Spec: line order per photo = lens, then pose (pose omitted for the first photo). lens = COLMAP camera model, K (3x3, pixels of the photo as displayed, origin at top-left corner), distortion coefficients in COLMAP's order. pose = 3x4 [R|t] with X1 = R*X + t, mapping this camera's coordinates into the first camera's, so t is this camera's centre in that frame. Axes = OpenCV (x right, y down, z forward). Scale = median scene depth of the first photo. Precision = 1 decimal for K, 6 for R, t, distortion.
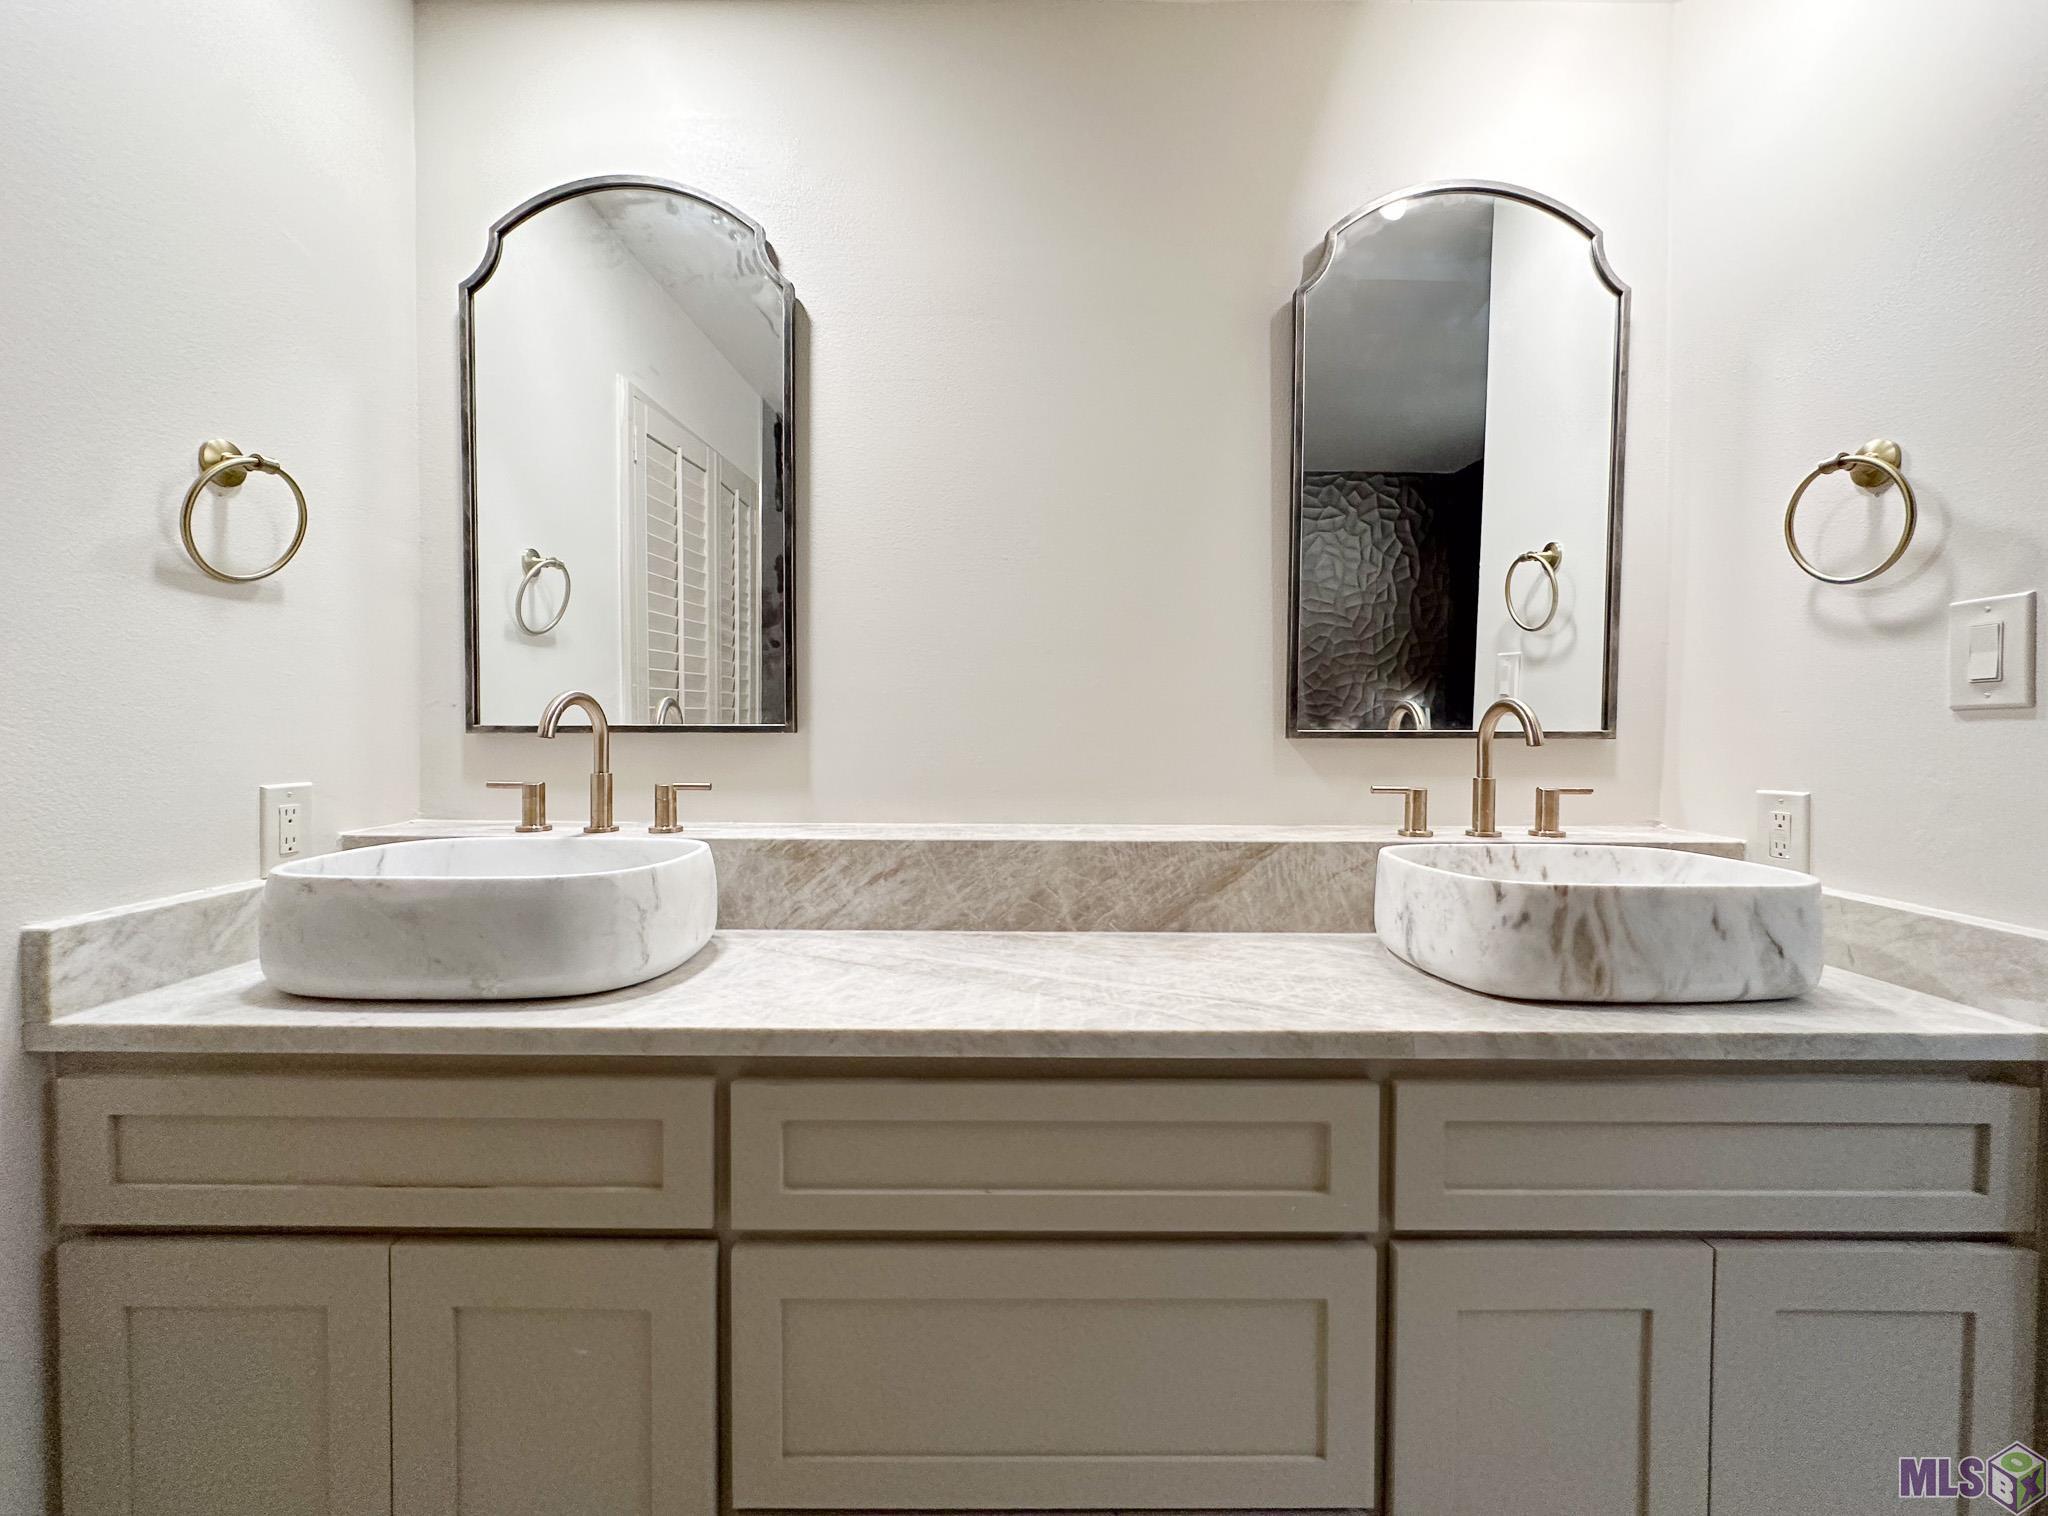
lens RADIAL K [[826.9, 0, 1026.4], [0, 826.9, 759.2], [0, 0, 1]] dist [-0.001640, 0.001109]
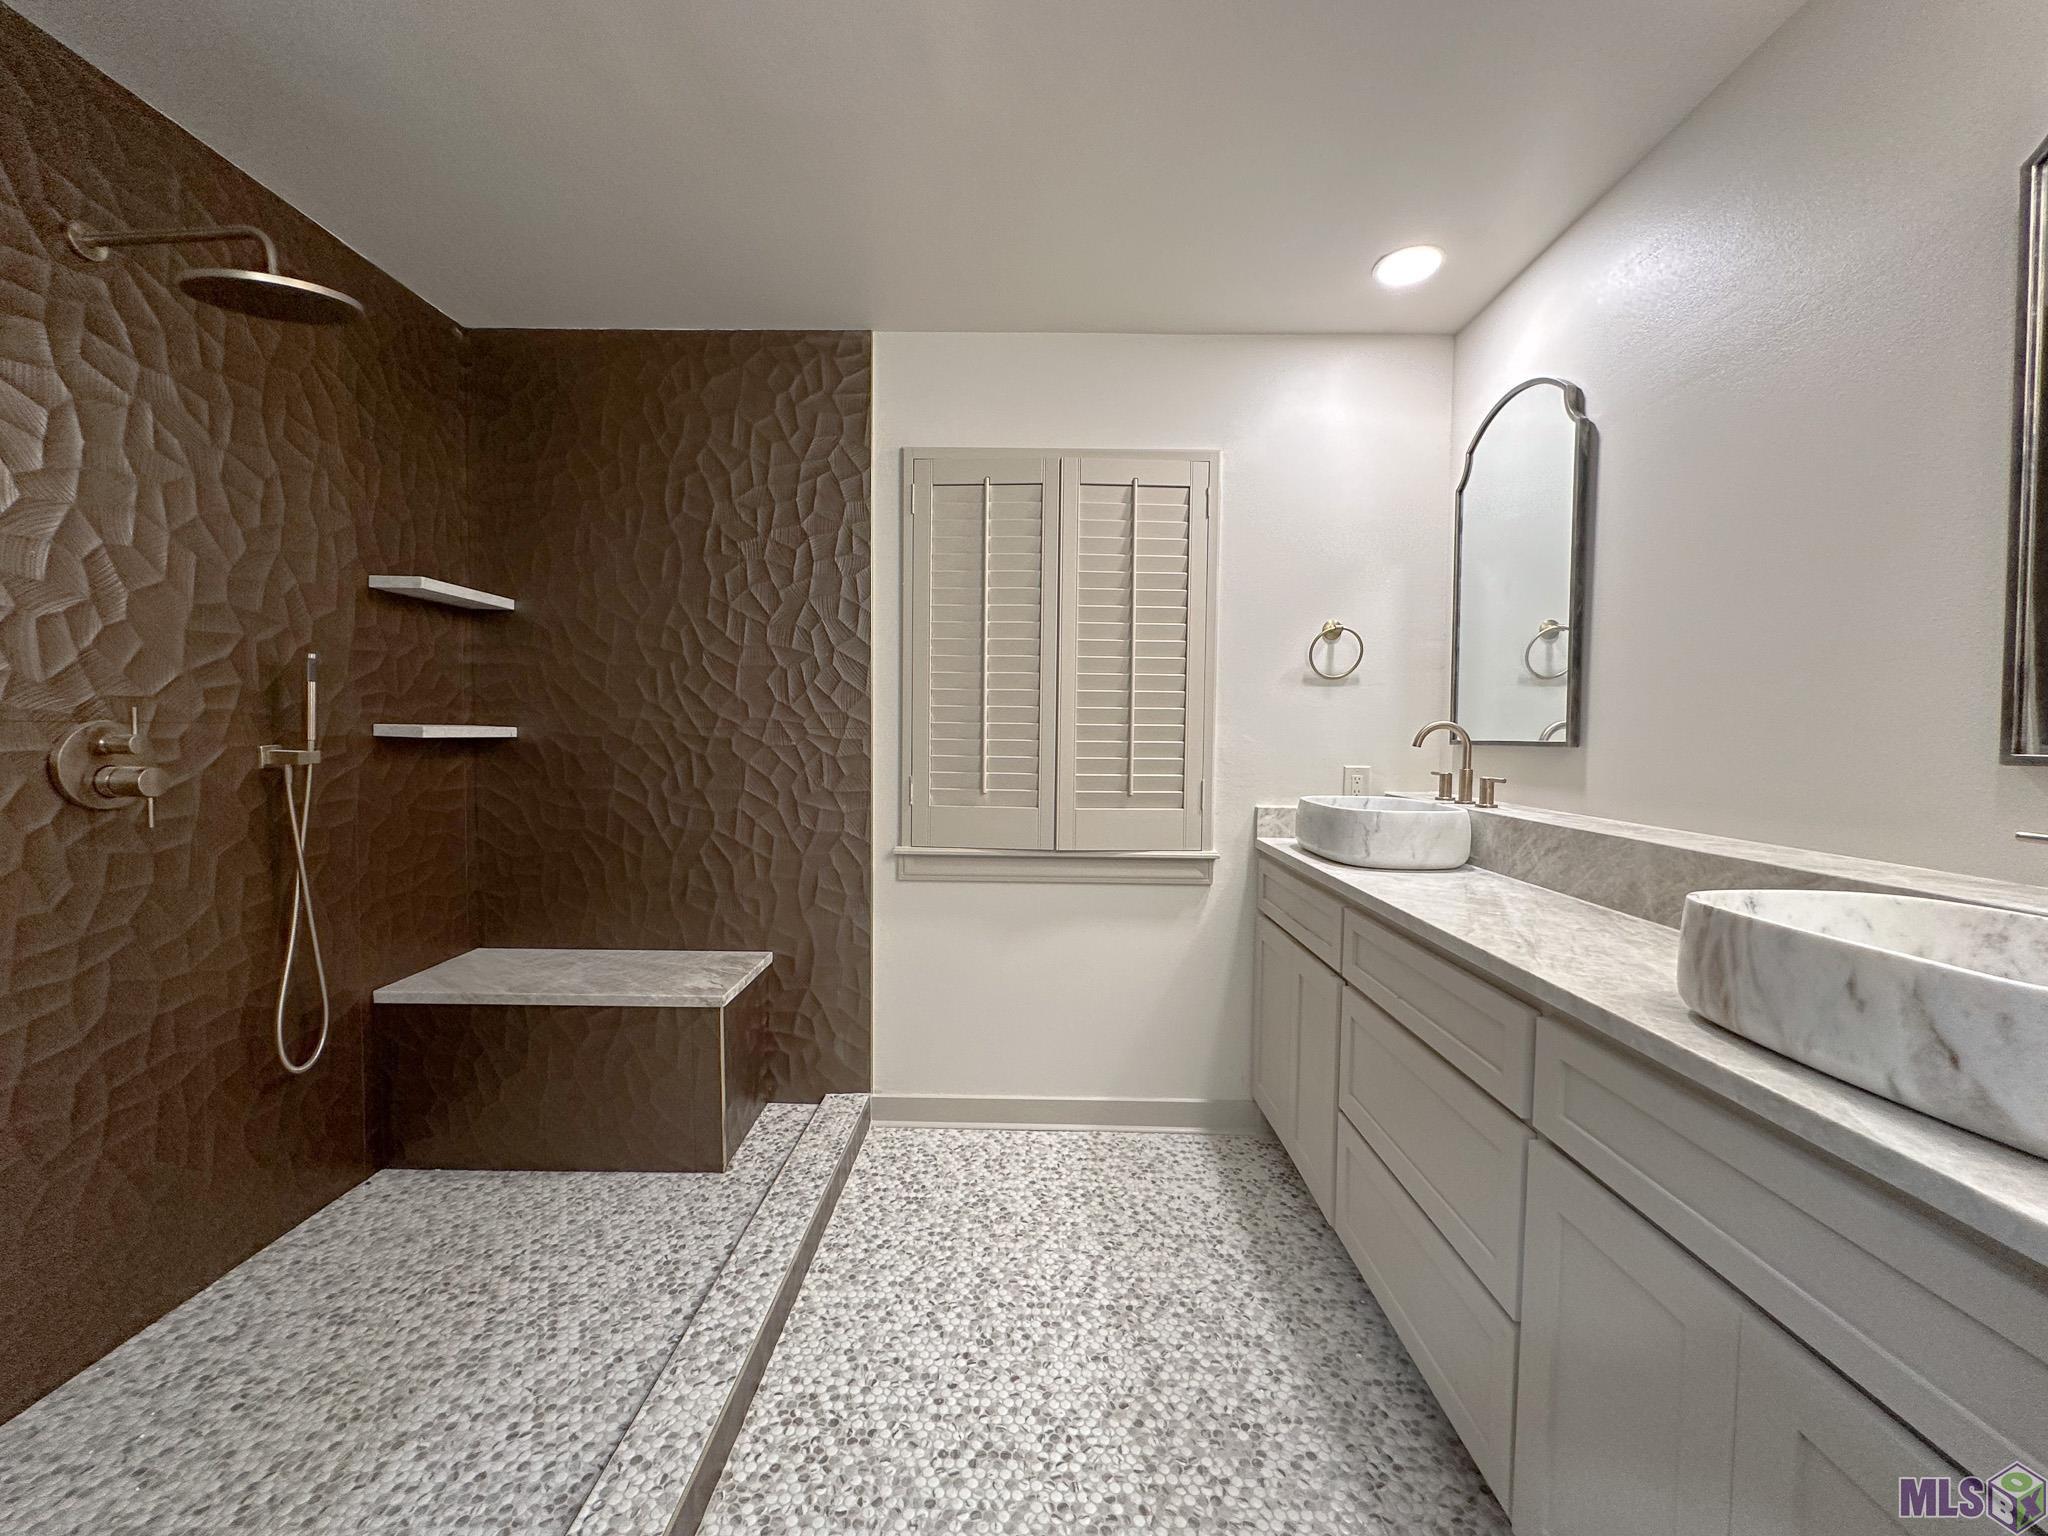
lens RADIAL K [[826.9, 0, 1021.2], [0, 826.9, 762.8], [0, 0, 1]] dist [-0.001640, 0.001109]
pose [[-0.014350, 0.035111, -0.999280, 1.629185], [-0.047447, 0.998234, 0.035756, -0.018290], [0.998771, 0.047926, -0.012659, 0.159971]]
